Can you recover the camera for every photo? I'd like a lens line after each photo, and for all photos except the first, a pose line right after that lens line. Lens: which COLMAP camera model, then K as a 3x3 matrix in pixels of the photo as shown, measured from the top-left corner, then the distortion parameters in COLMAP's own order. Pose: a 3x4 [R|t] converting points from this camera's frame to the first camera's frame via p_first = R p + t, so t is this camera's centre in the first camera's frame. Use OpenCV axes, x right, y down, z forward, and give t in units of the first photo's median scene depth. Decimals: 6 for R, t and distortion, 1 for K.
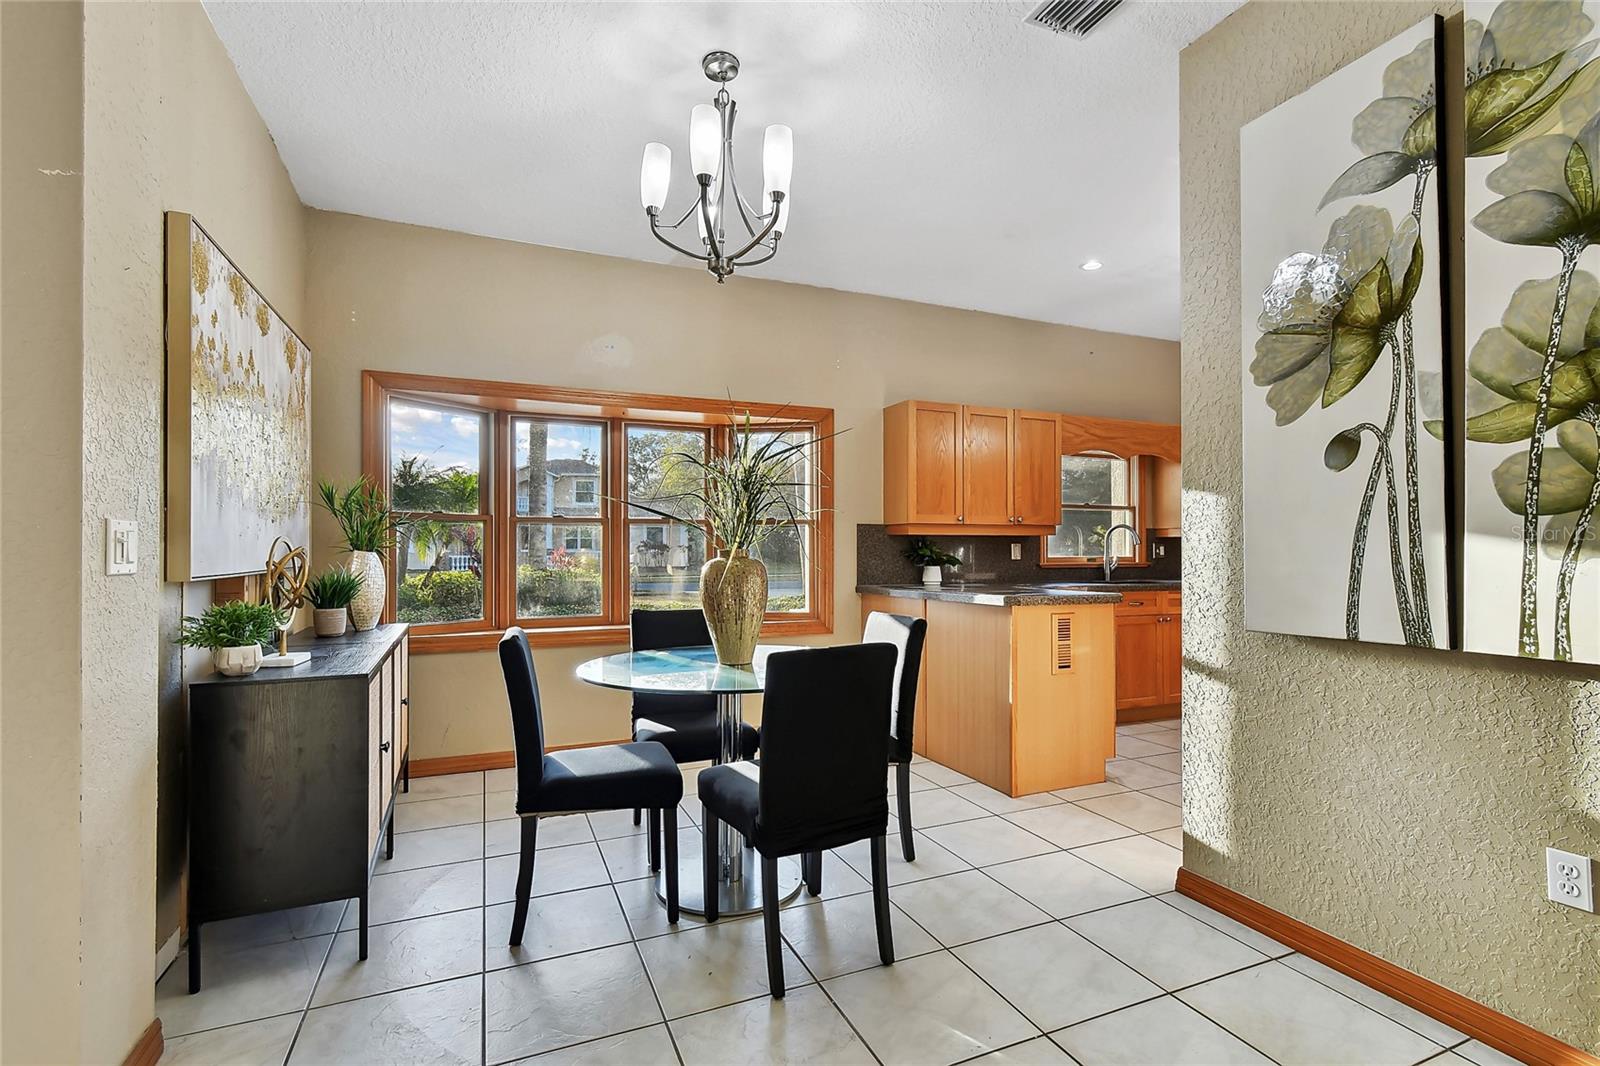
lens RADIAL K [[732.1, 0, 802.0], [0, 732.1, 543.6], [0, 0, 1]] dist [0.001241, 0.000052]
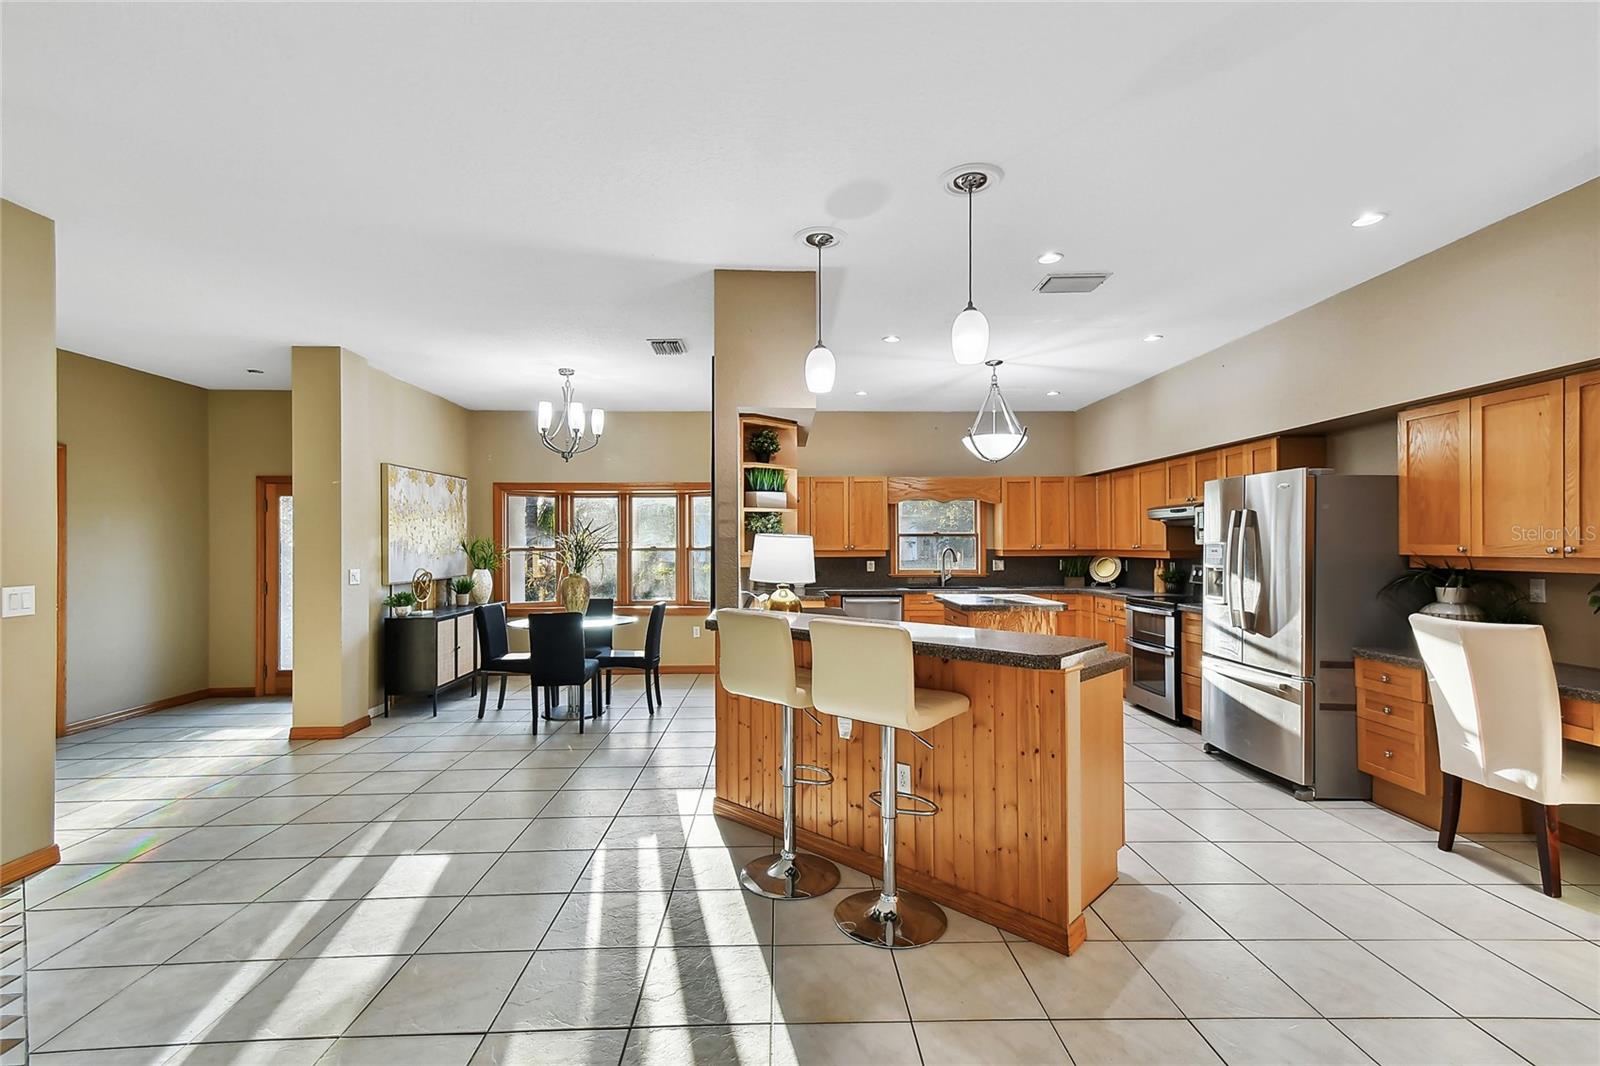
lens RADIAL K [[716.0, 0, 801.6], [0, 716.0, 540.7], [0, 0, 1]] dist [0.024050, 0.000237]
pose [[0.929963, -0.004055, -0.367630, 1.936596], [0.006994, 0.999953, 0.006661, -0.146801], [0.367586, -0.008765, 0.929948, -1.195314]]
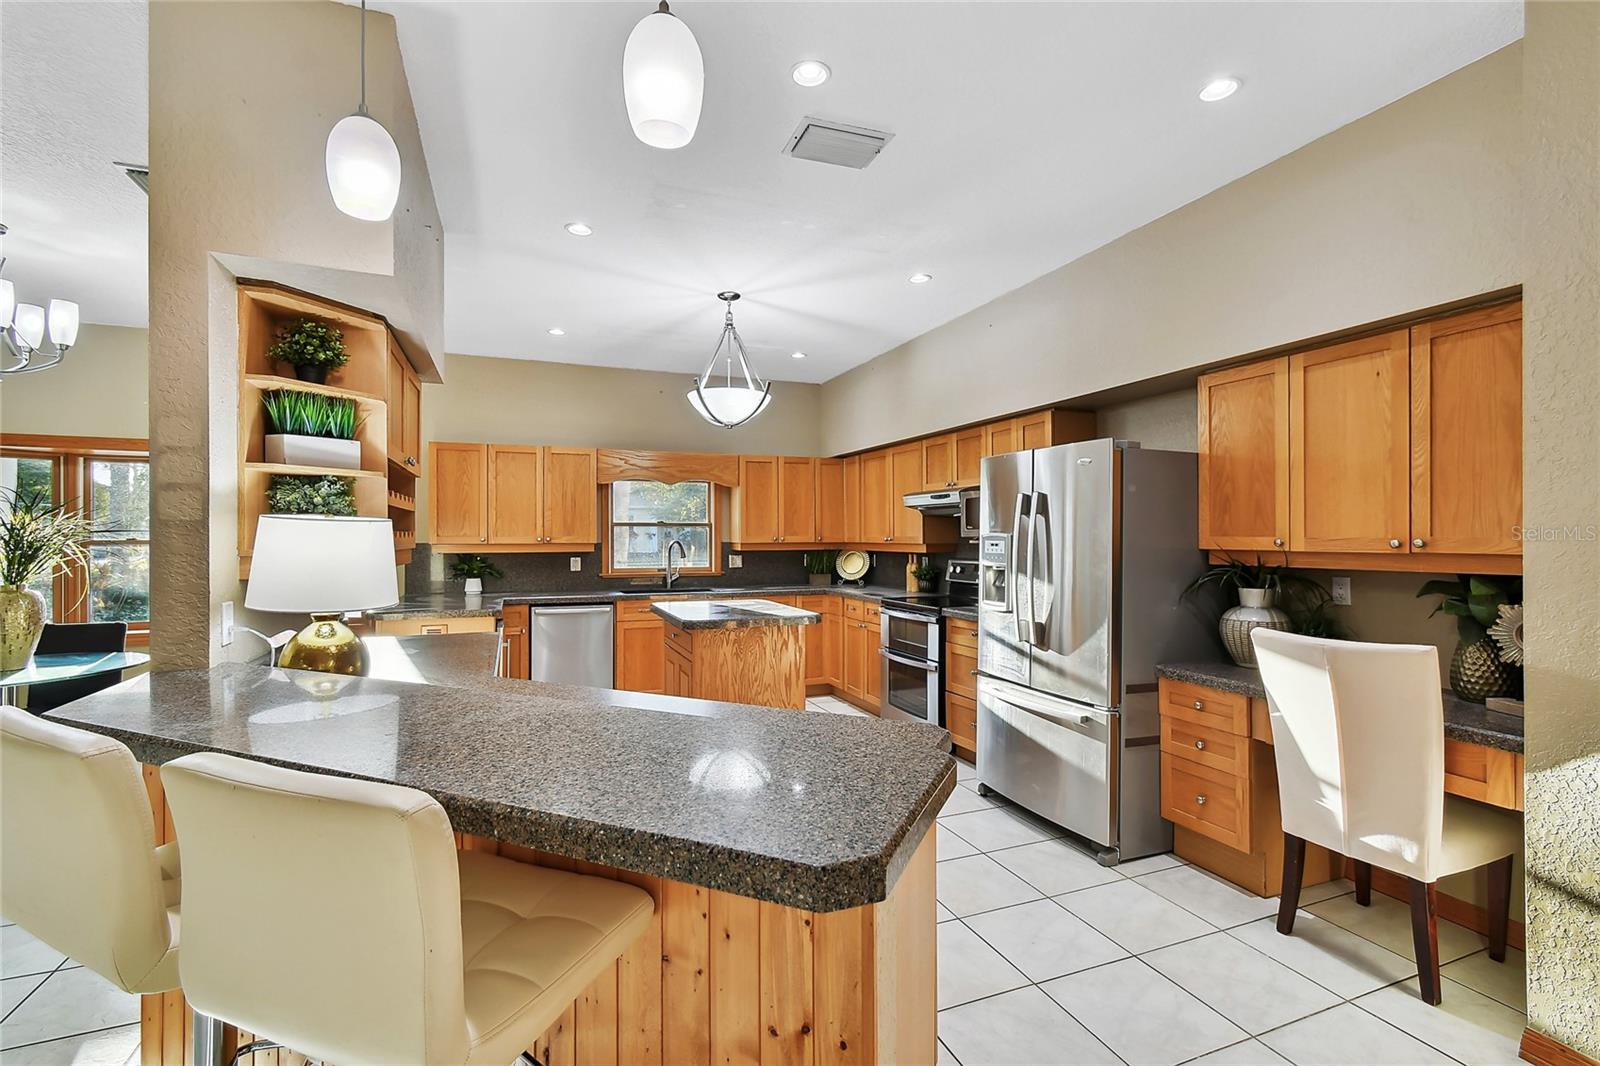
lens RADIAL K [[714.3, 0, 800.0], [0, 714.3, 533.0], [0, 0, 1]] dist [-0.000287, -0.000140]
pose [[0.999731, -0.000698, -0.023163, 1.859951], [0.000883, 0.999968, 0.007984, -0.133046], [0.023157, -0.008002, 0.999700, -0.356835]]
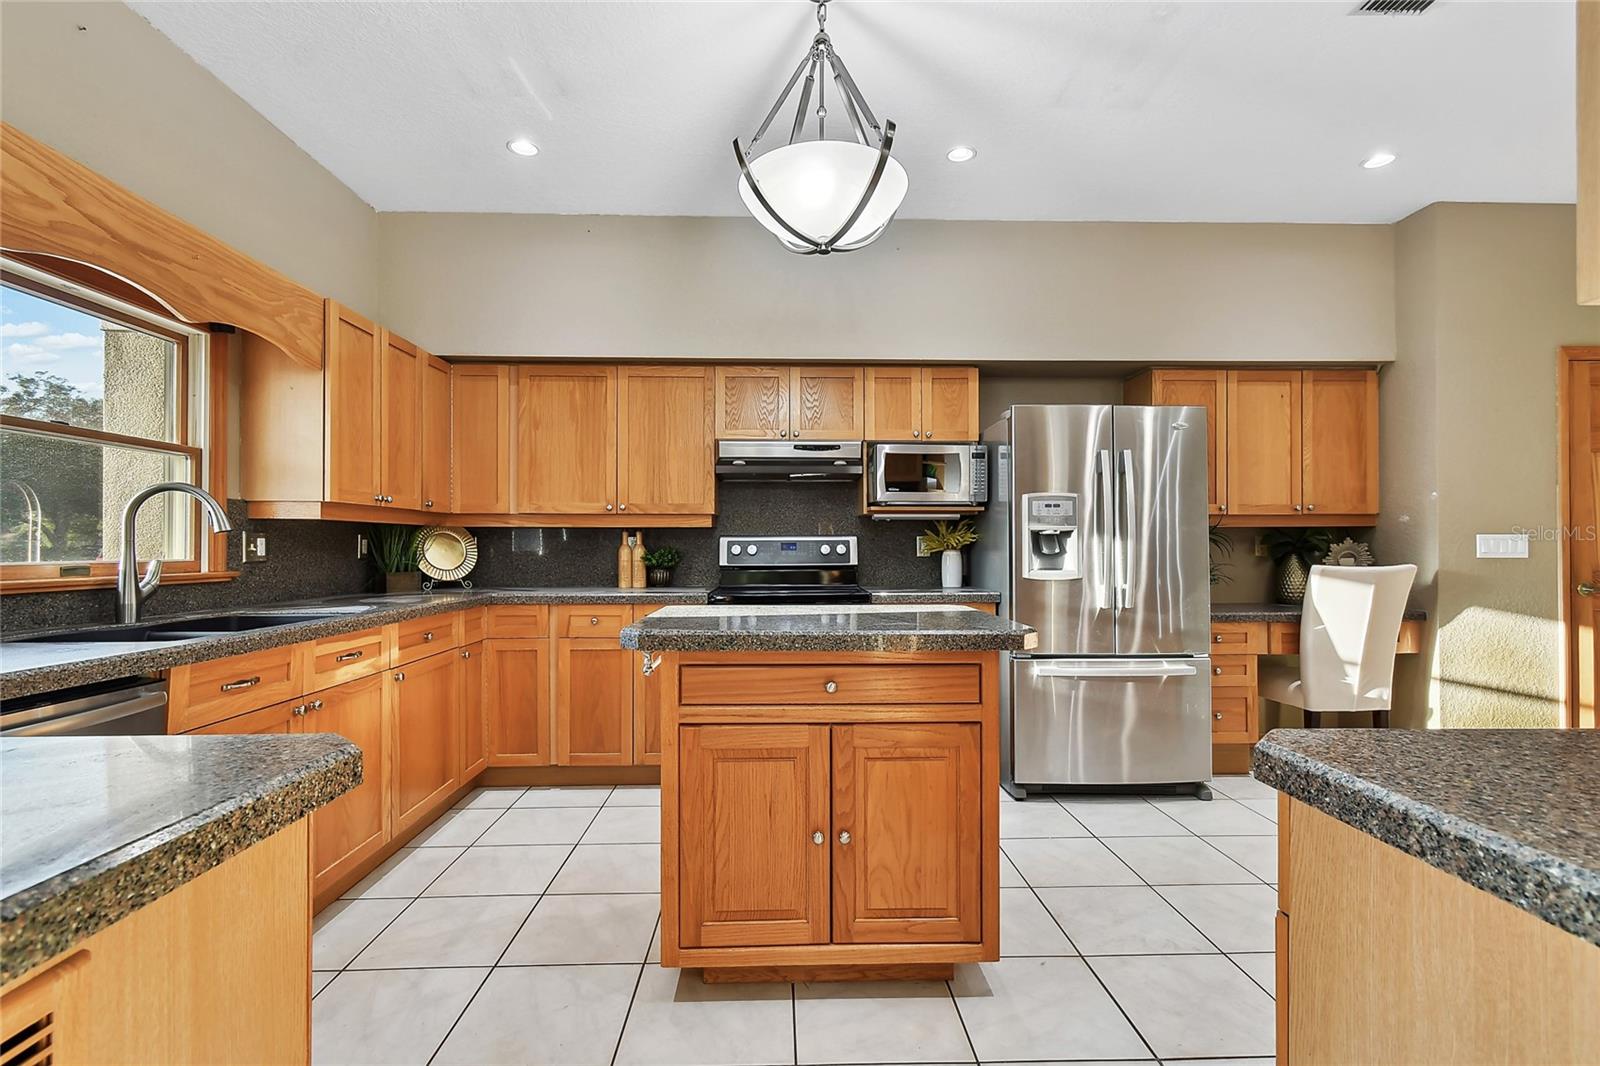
lens RADIAL K [[732.1, 0, 802.0], [0, 732.1, 543.6], [0, 0, 1]] dist [0.001241, 0.000052]
pose [[0.365596, 0.005613, 0.930757, 0.516272], [-0.010792, 0.999940, -0.001791, 0.013053], [-0.930711, -0.009390, 0.365635, 1.477456]]
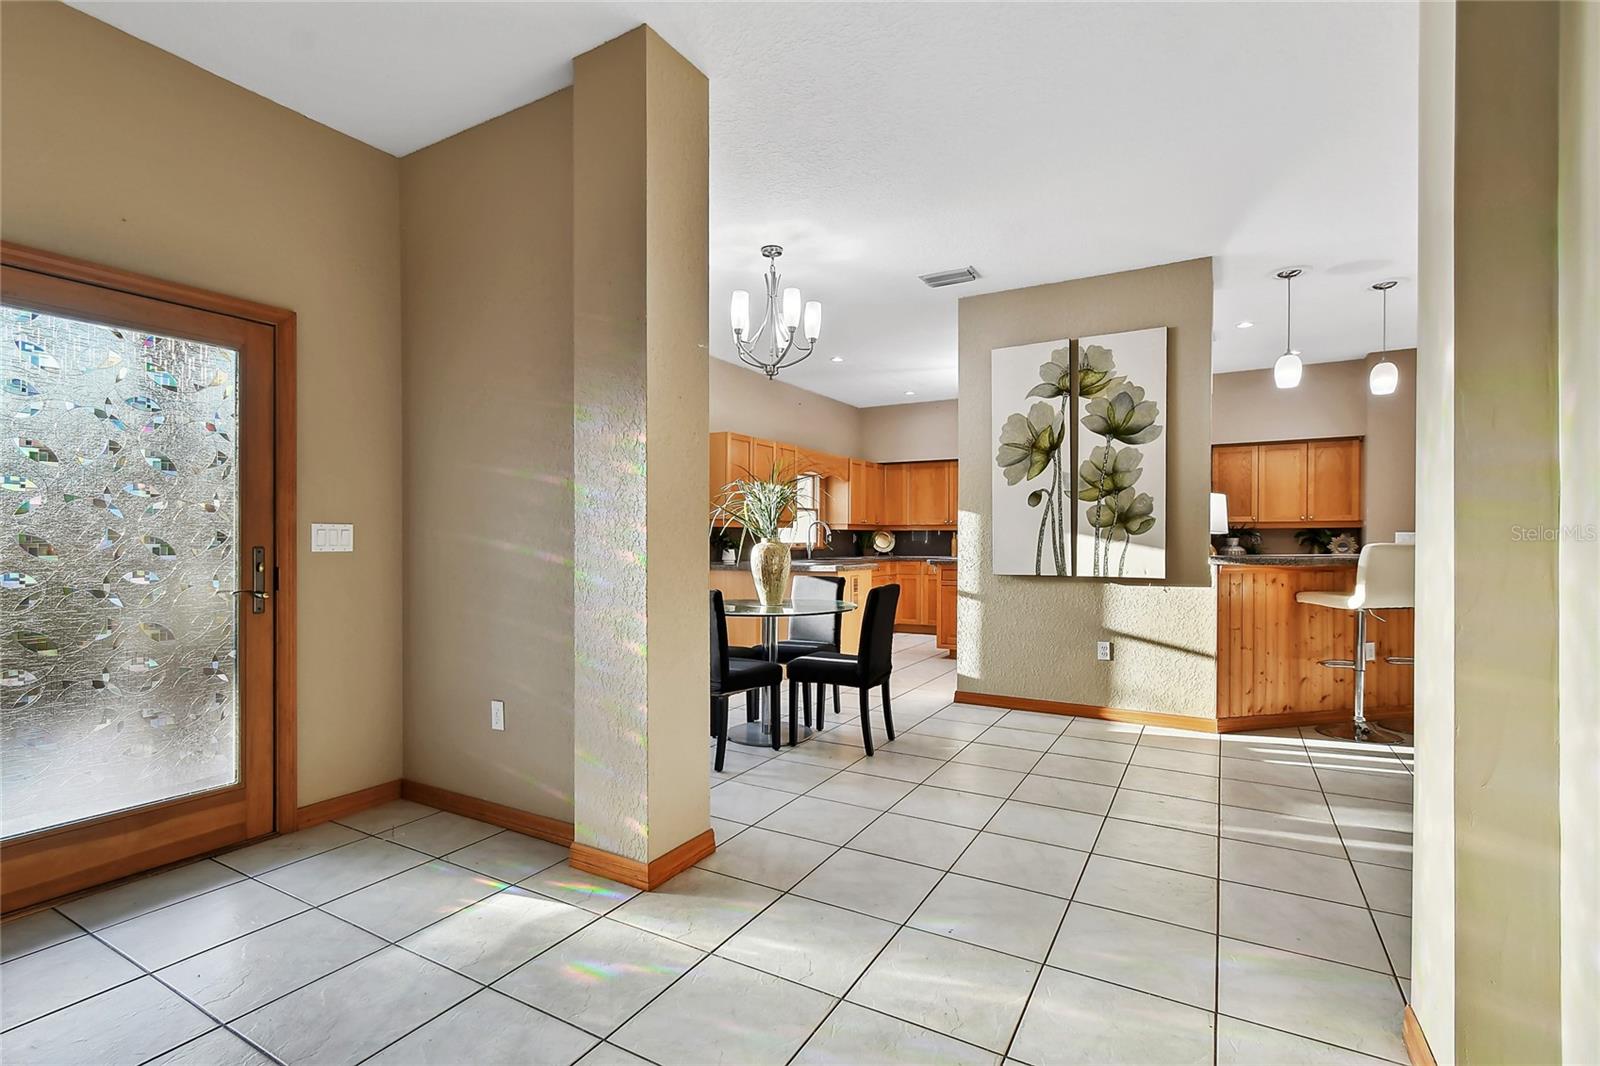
lens RADIAL K [[734.7, 0, 797.9], [0, 734.7, 537.1], [0, 0, 1]] dist [-0.000877, -0.000046]
pose [[0.802214, 0.003206, 0.597028, -1.395548], [-0.008702, 0.999942, 0.006323, -0.007033], [-0.596973, -0.010267, 0.802195, -0.515385]]
